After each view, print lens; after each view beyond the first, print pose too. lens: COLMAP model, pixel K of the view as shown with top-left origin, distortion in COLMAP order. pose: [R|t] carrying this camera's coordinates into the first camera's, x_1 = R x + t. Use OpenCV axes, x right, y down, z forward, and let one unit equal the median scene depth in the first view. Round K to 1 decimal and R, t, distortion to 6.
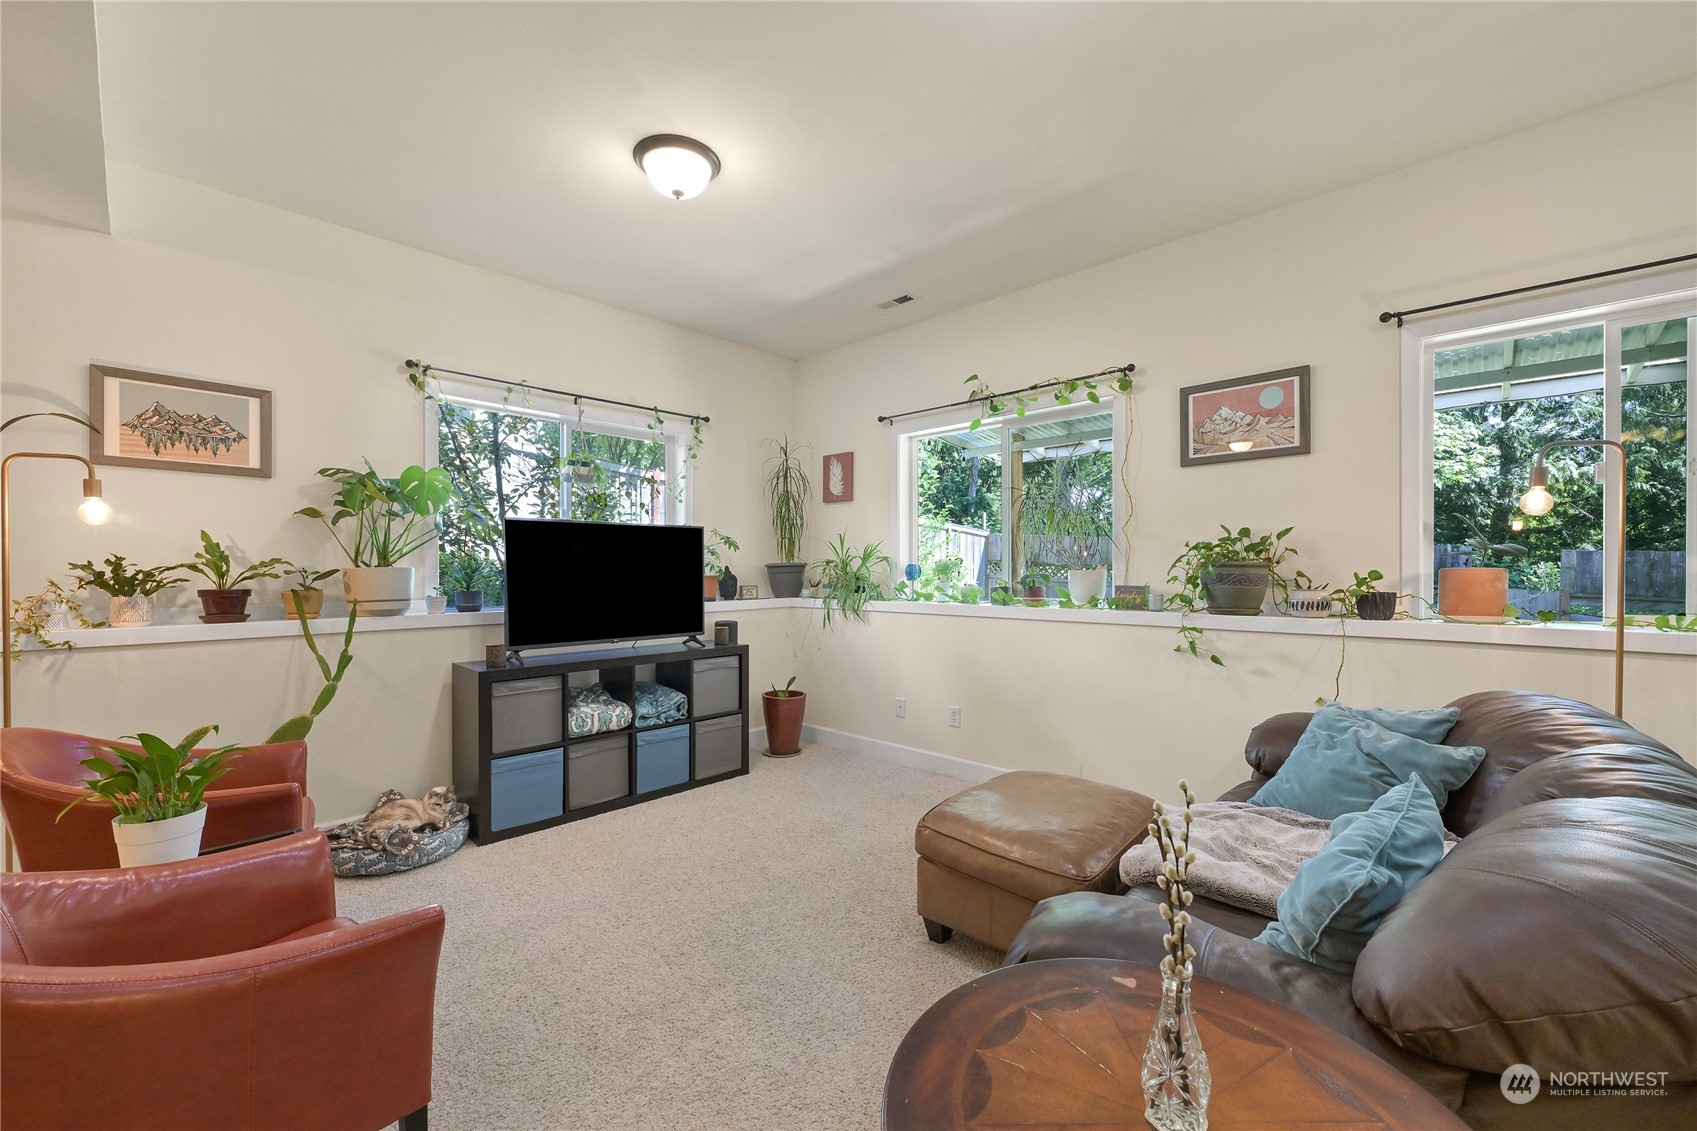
lens RADIAL K [[671.1, 0, 839.5], [0, 671.1, 574.2], [0, 0, 1]] dist [-0.001763, 0.000051]
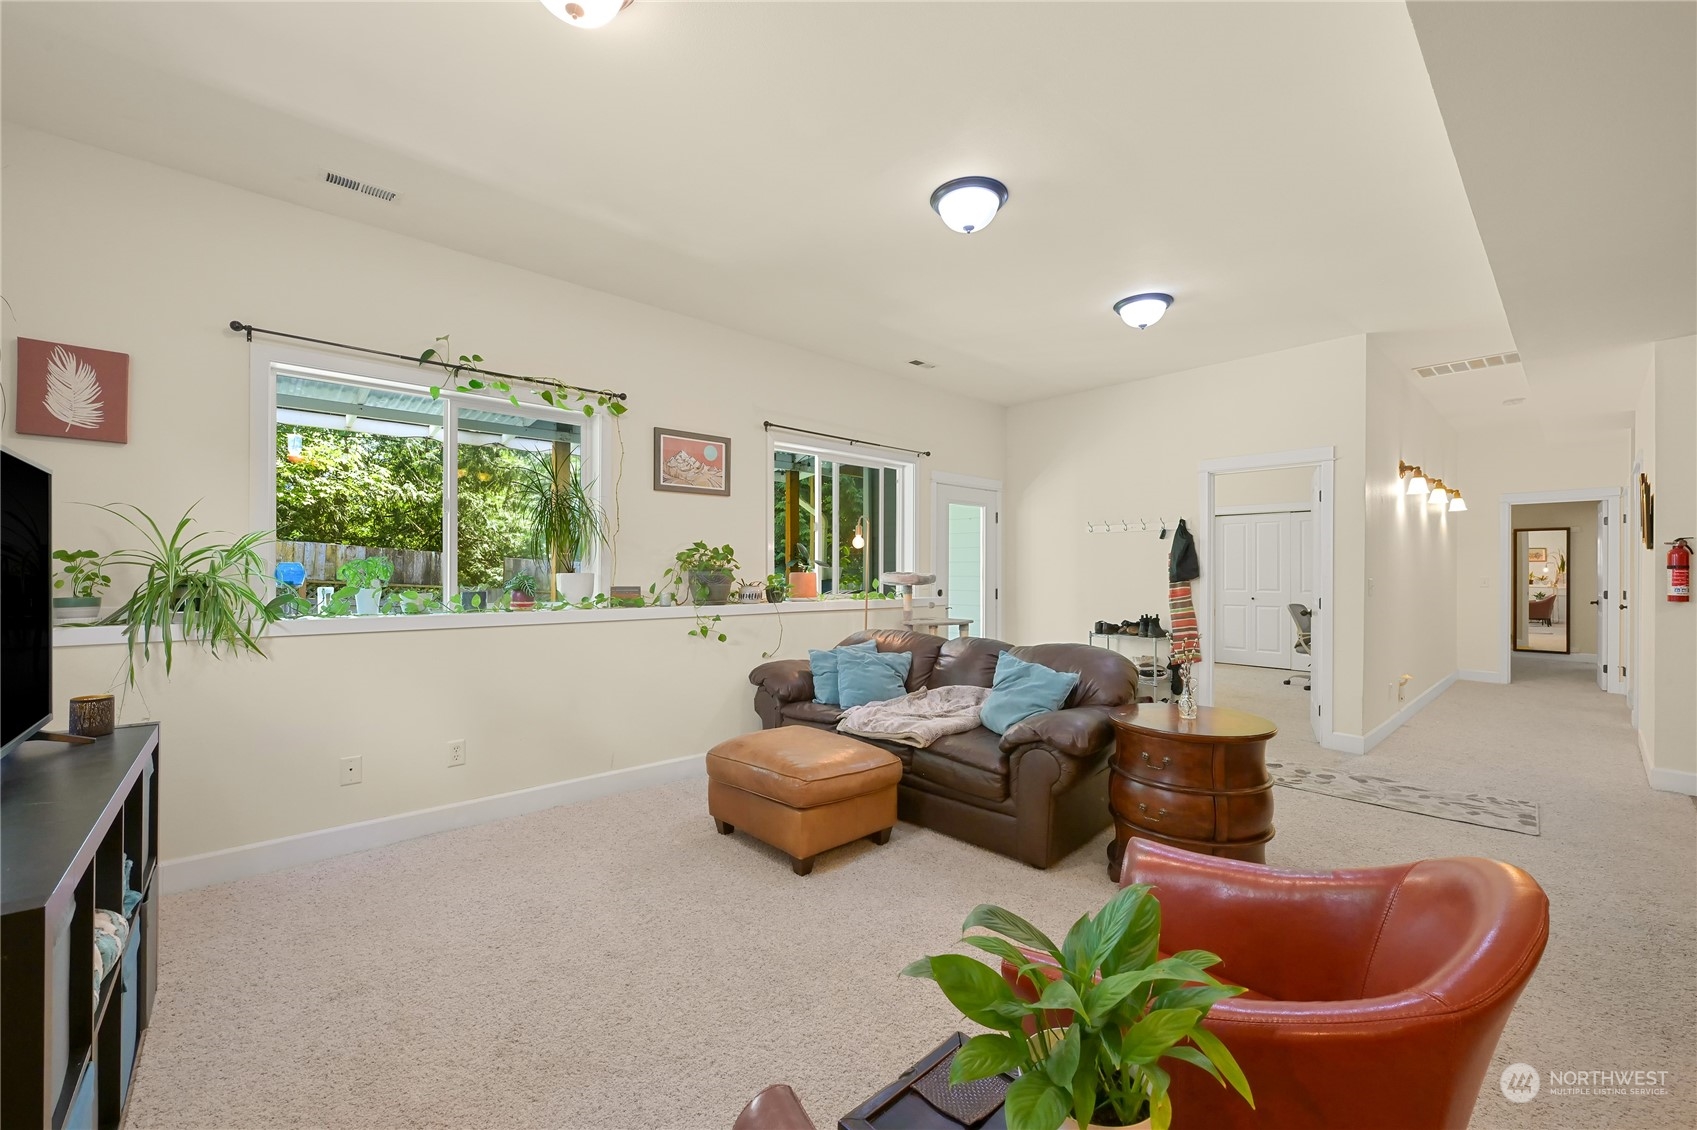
lens RADIAL K [[671.1, 0, 839.5], [0, 671.1, 573.7], [0, 0, 1]] dist [-0.001763, 0.000051]
pose [[0.094515, 0.008373, 0.995488, -0.597217], [0.008049, 0.999926, -0.009174, 0.007627], [-0.995491, 0.008880, 0.094441, 0.469078]]
